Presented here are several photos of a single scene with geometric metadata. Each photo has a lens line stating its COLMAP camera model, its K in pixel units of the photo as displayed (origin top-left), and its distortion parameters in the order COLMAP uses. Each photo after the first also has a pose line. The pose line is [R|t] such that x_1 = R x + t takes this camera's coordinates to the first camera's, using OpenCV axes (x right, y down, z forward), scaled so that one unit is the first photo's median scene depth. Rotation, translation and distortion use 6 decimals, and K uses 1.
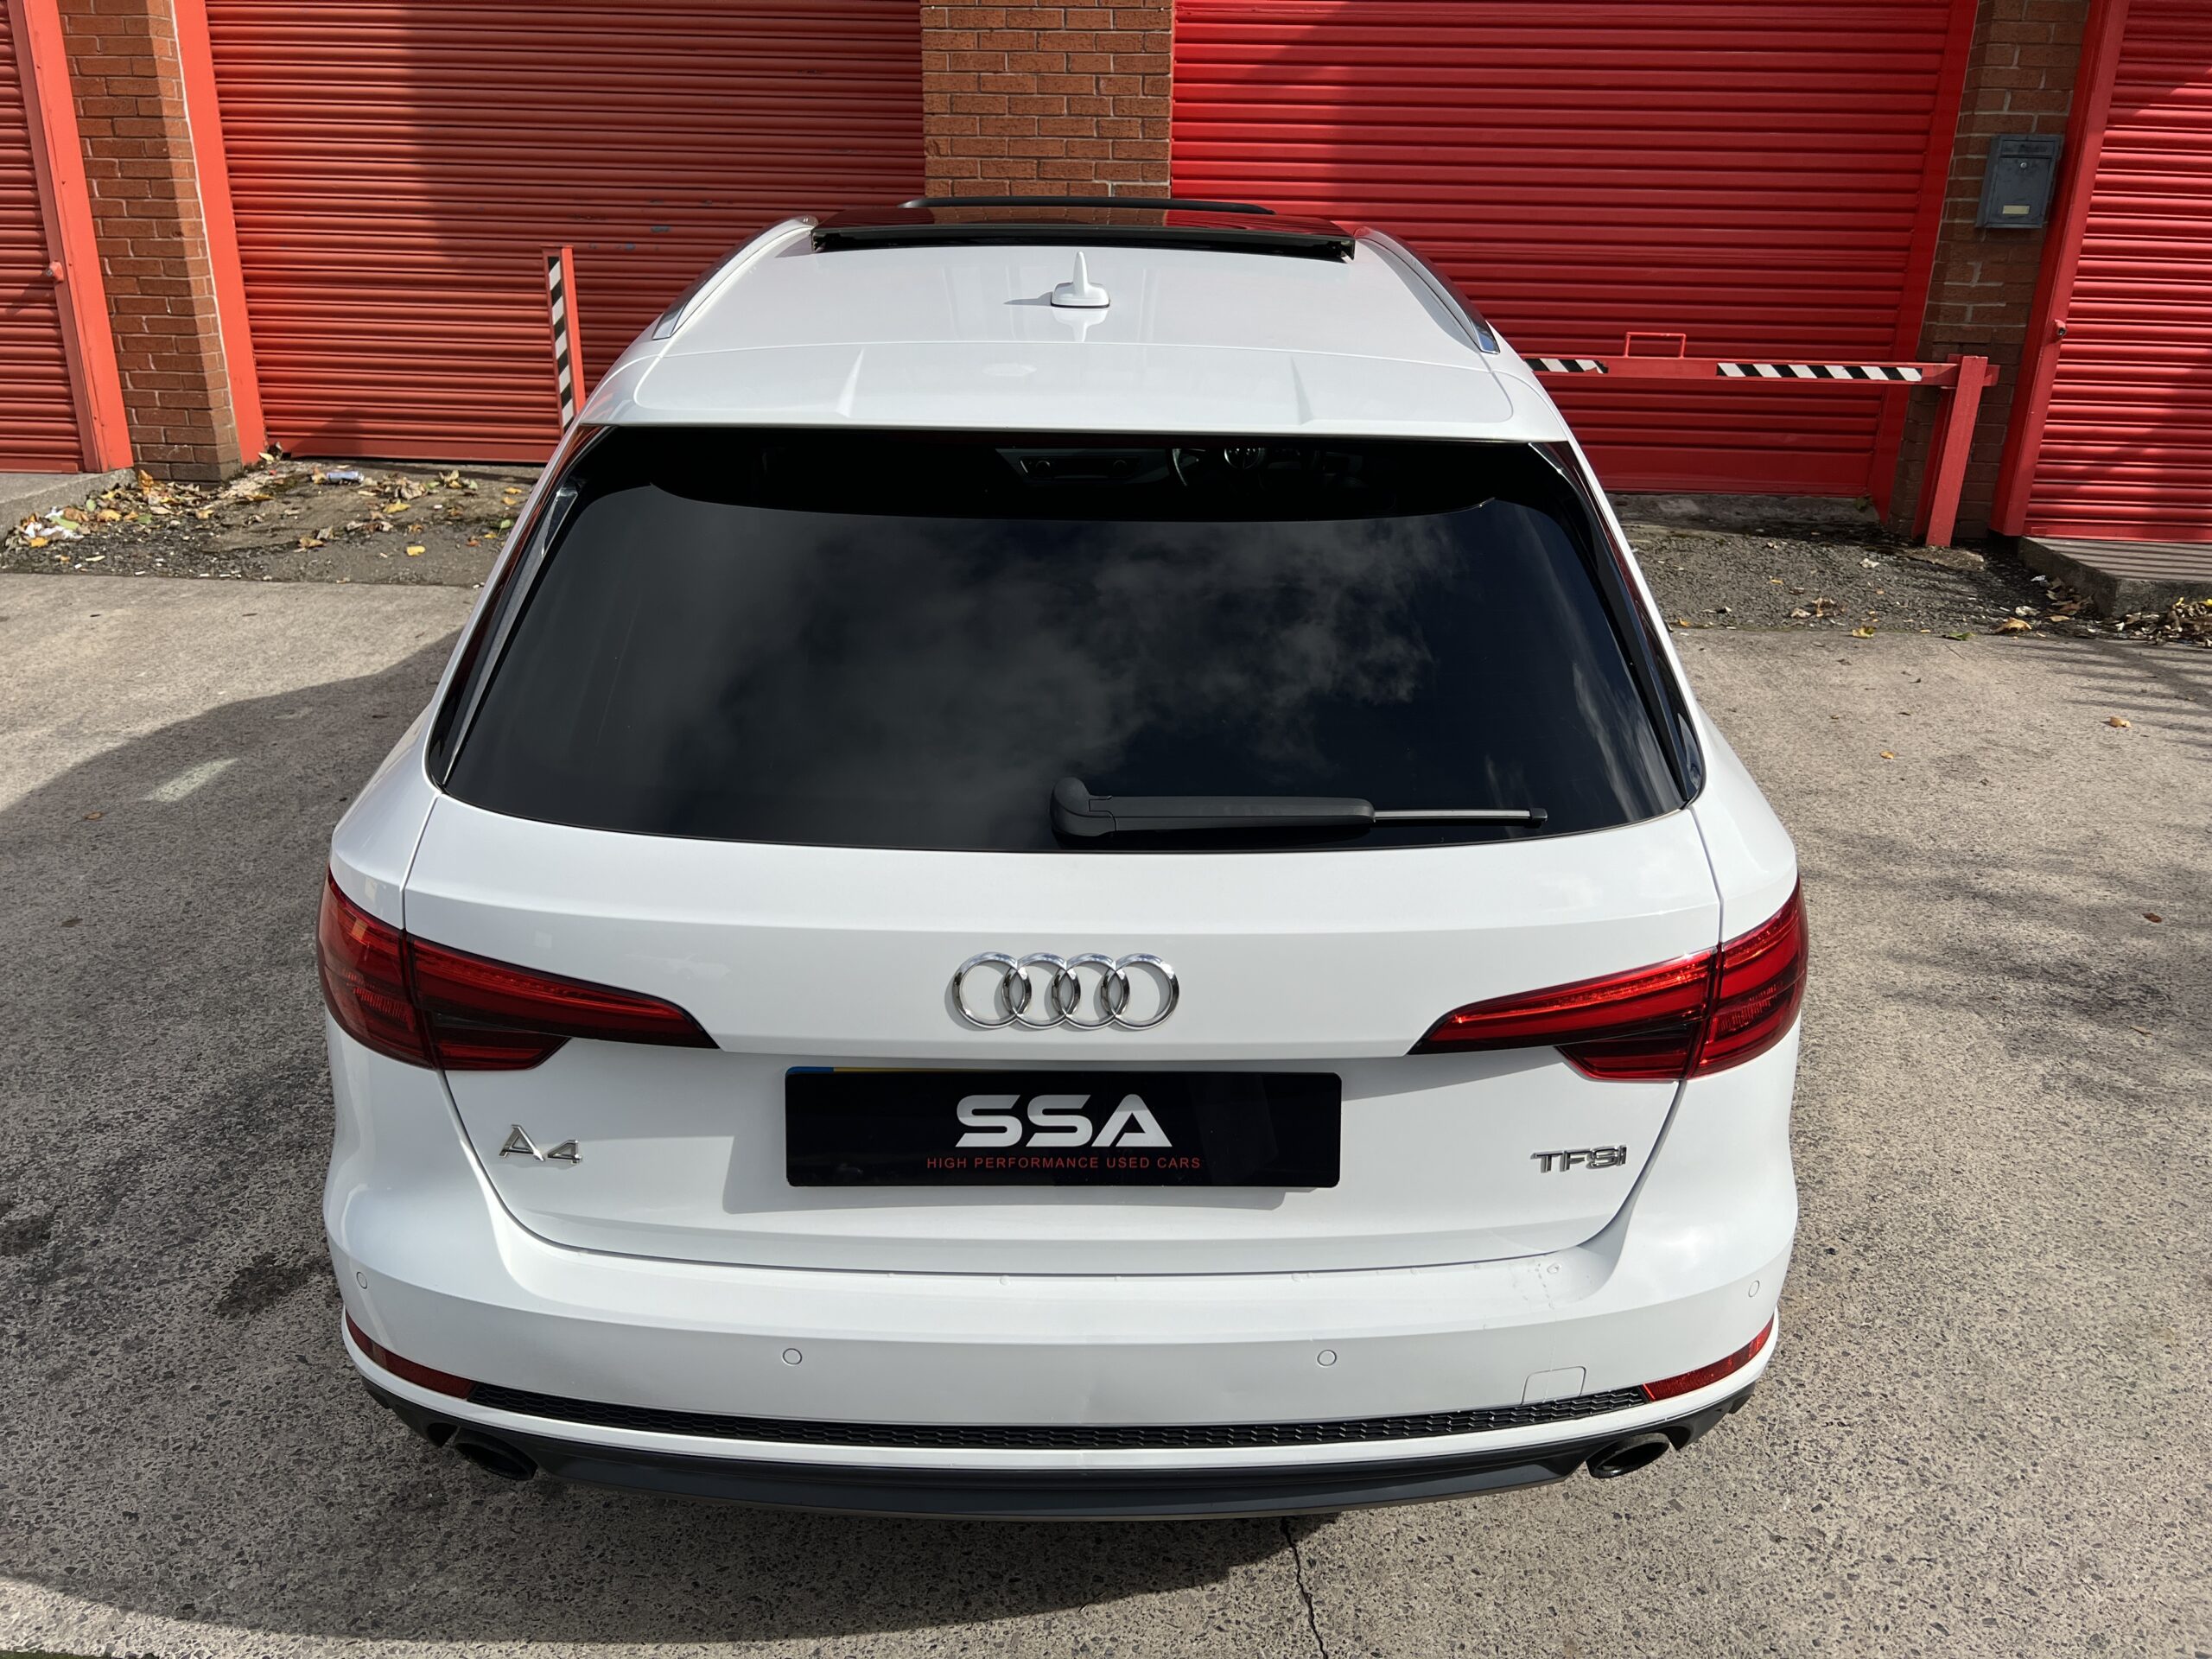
lens RADIAL K [[1669.7, 0, 1124.6], [0, 1669.7, 840.0], [0, 0, 1]] dist [0.044893, -0.055936]
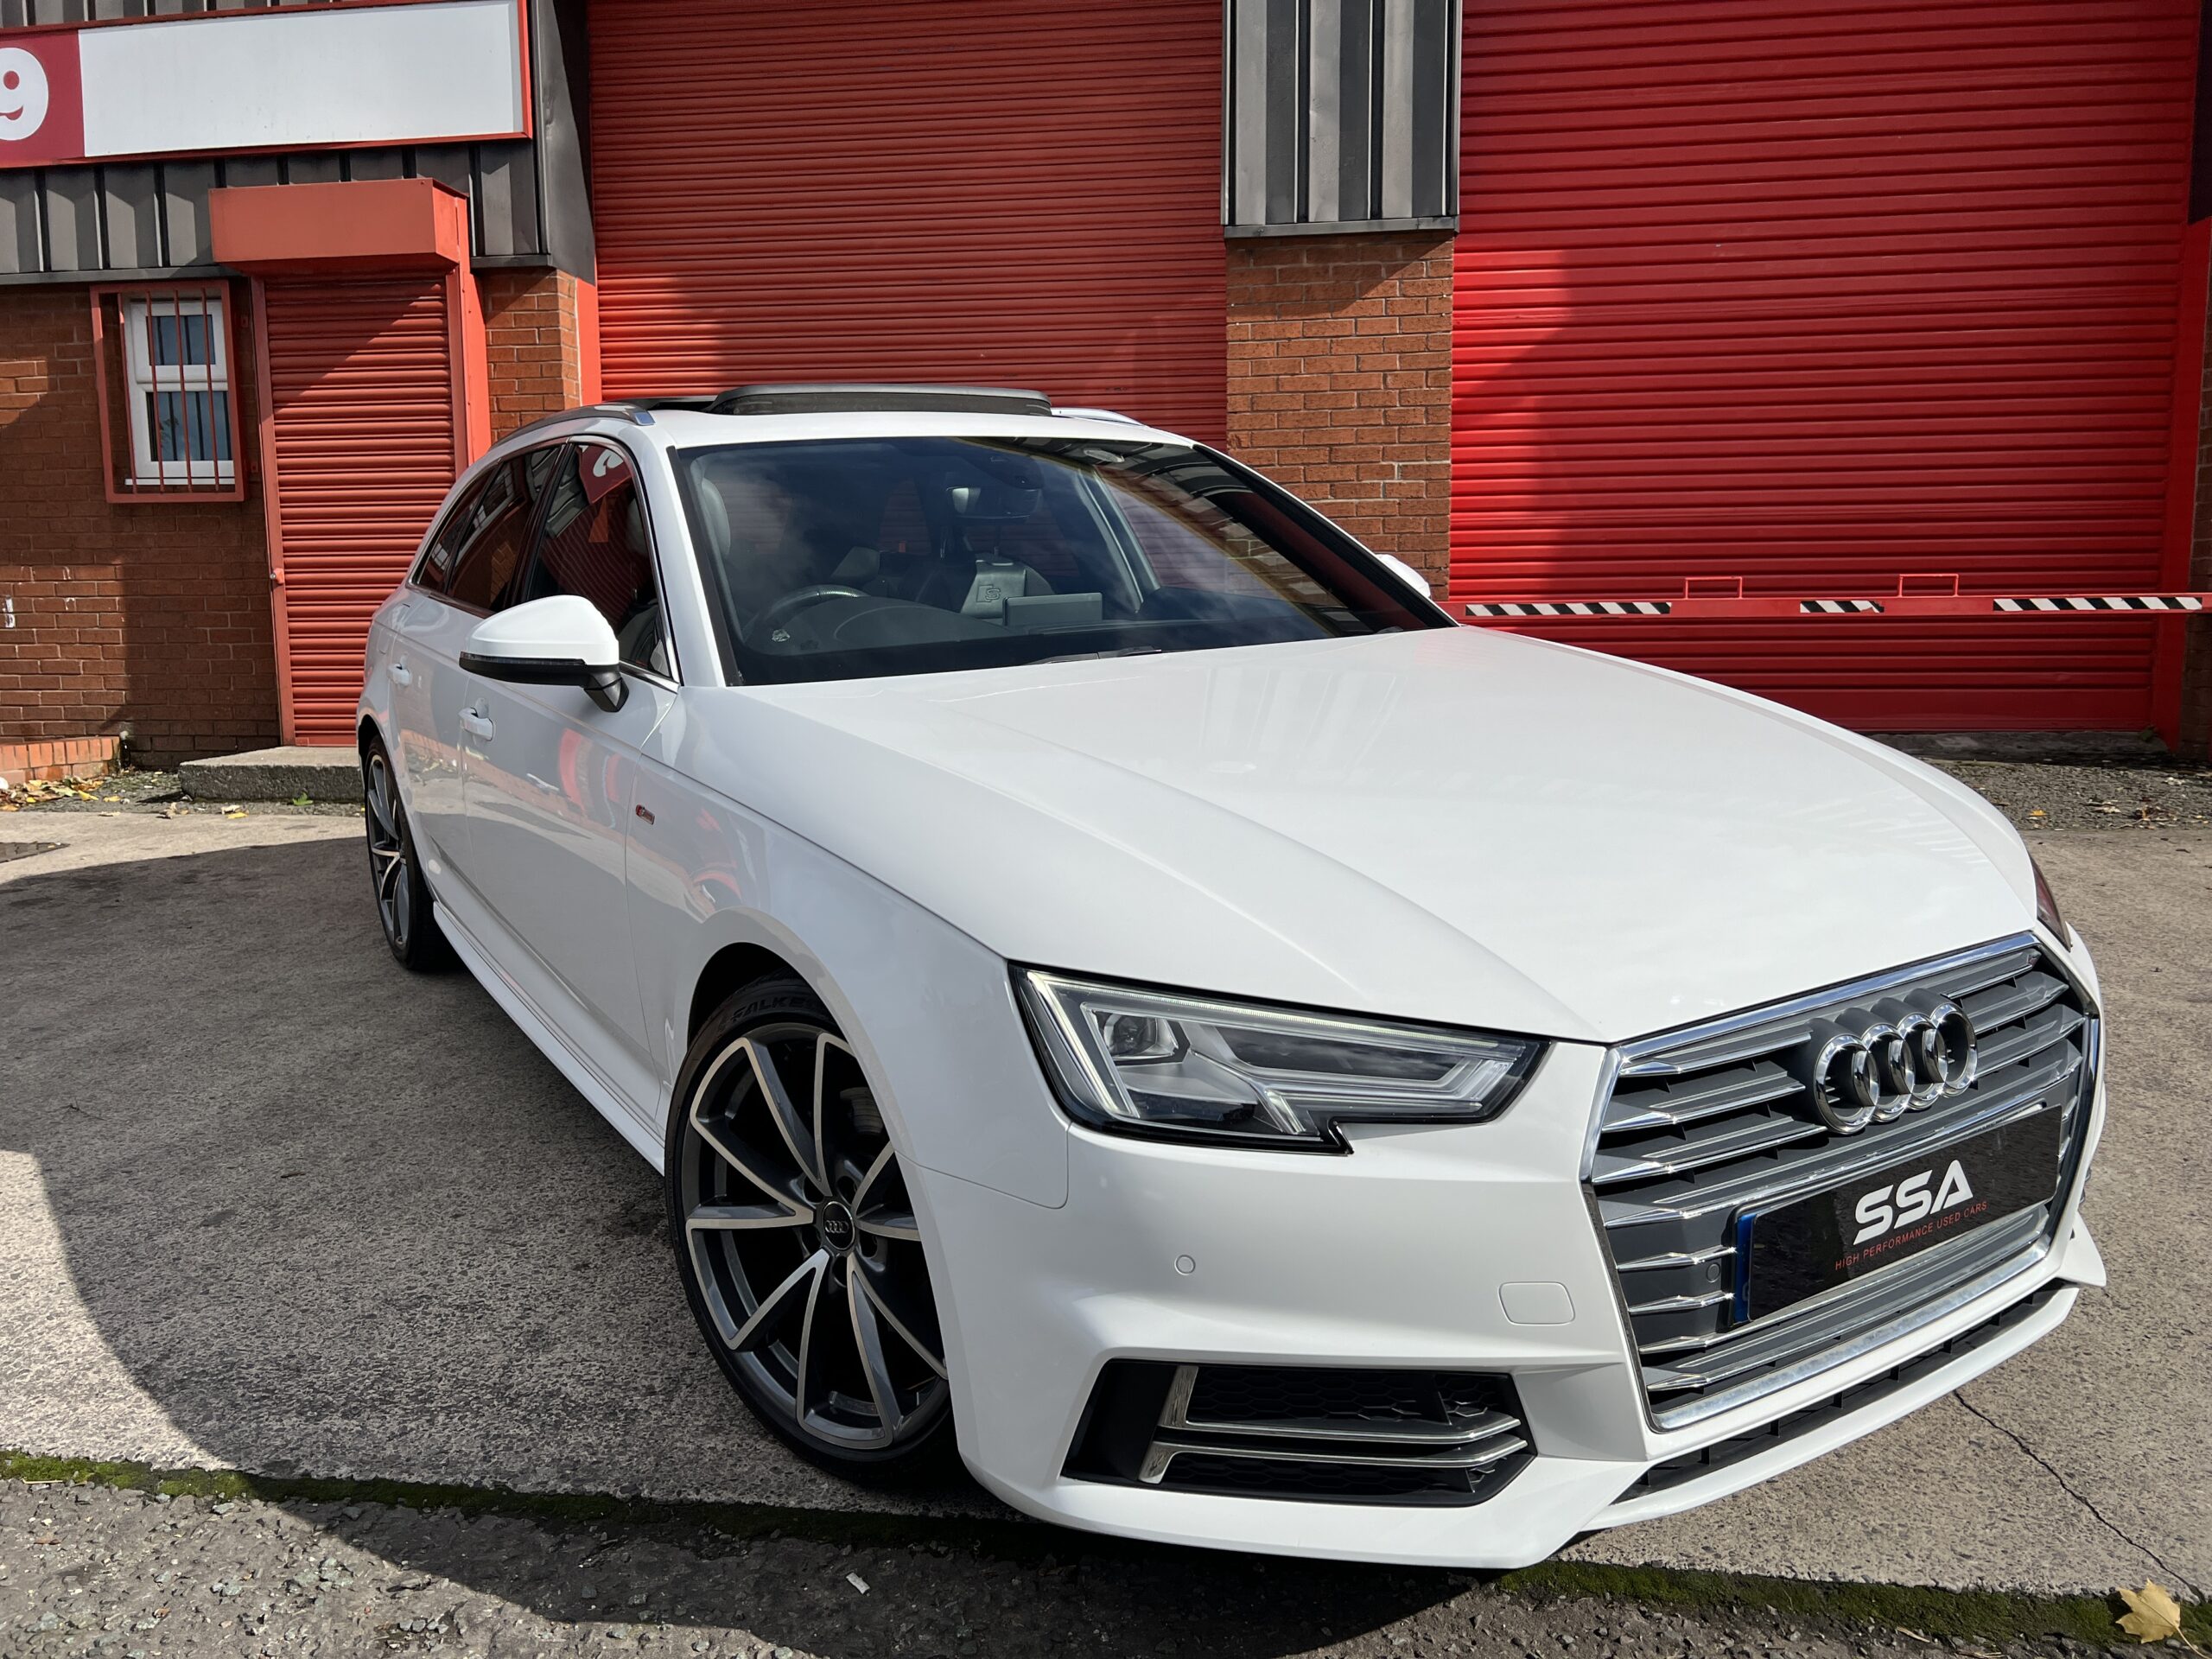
lens RADIAL K [[1668.5, 0, 1097.3], [0, 1668.5, 827.1], [0, 0, 1]] dist [0.042246, -0.051210]
pose [[0.996141, -0.019720, -0.085525, -0.116405], [0.000221, 0.974995, -0.222228, 0.087147], [0.087768, 0.221352, 0.971236, -0.032660]]
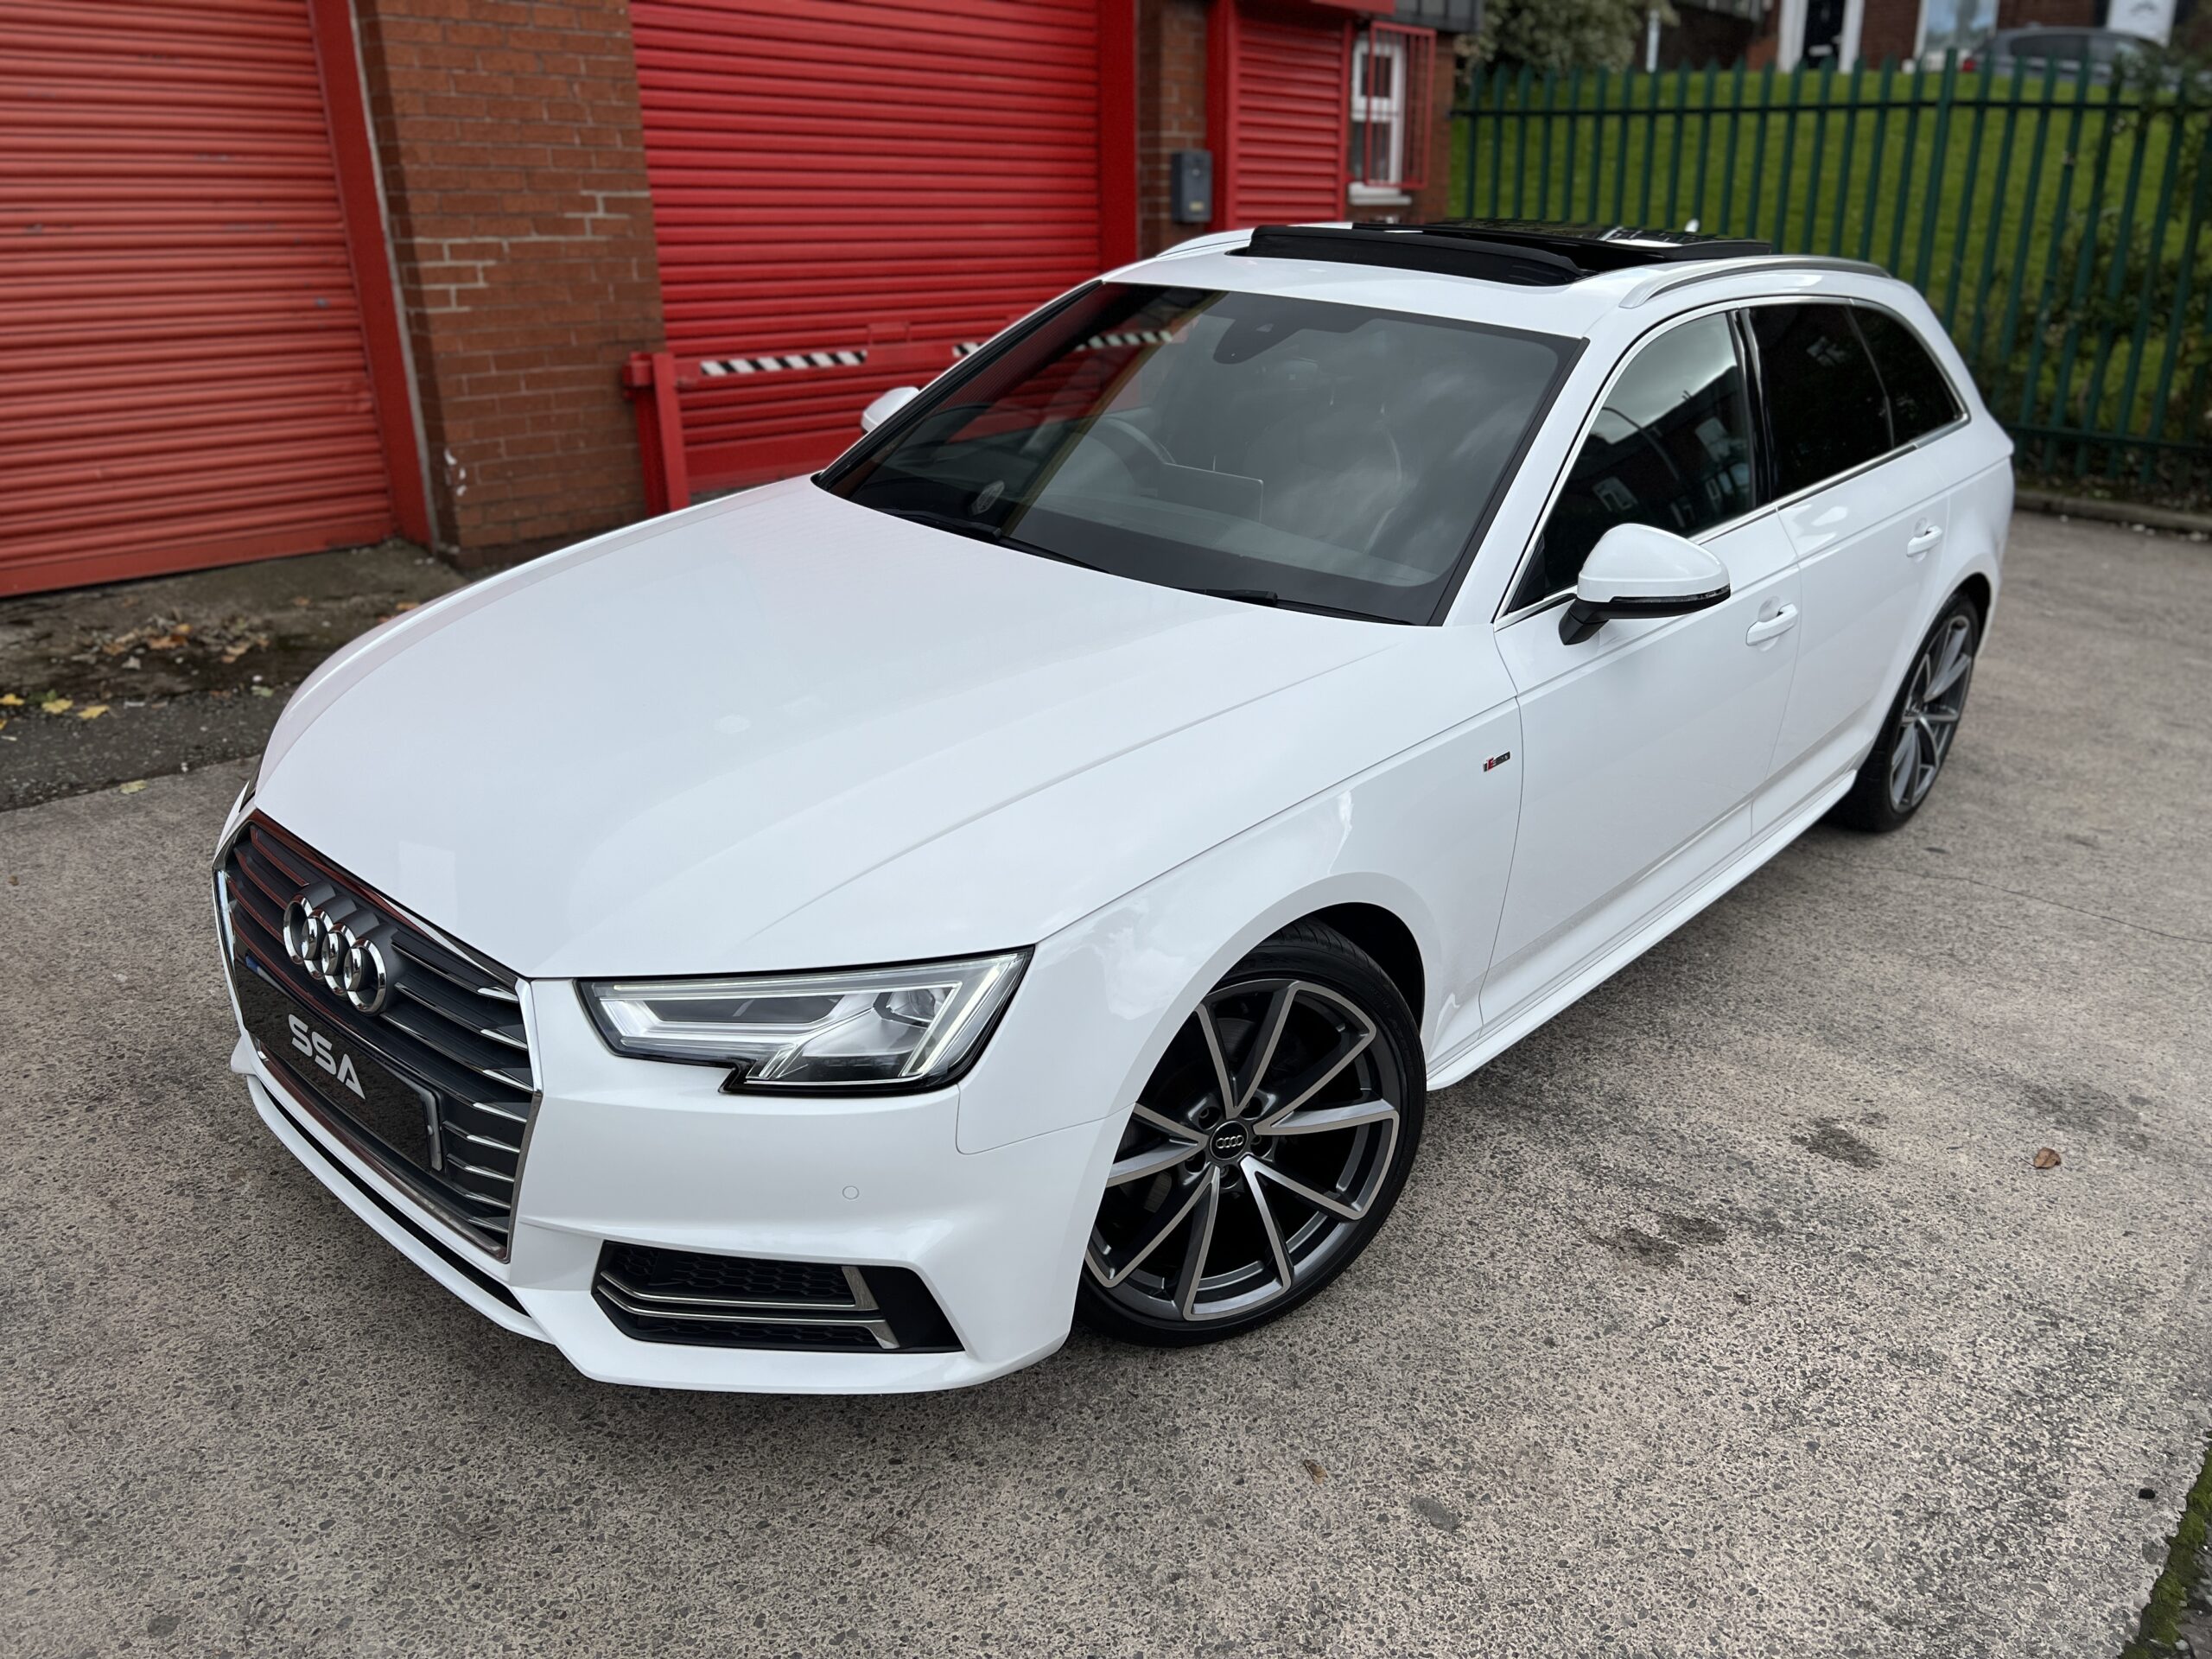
lens RADIAL K [[1653.8, 0, 1111.0], [0, 1653.8, 839.7], [0, 0, 1]] dist [0.032915, -0.038128]
pose [[0.613850, -0.298913, 0.730643, -0.625825], [0.289198, 0.946348, 0.144190, -0.101469], [-0.734543, 0.122789, 0.667361, 0.215140]]
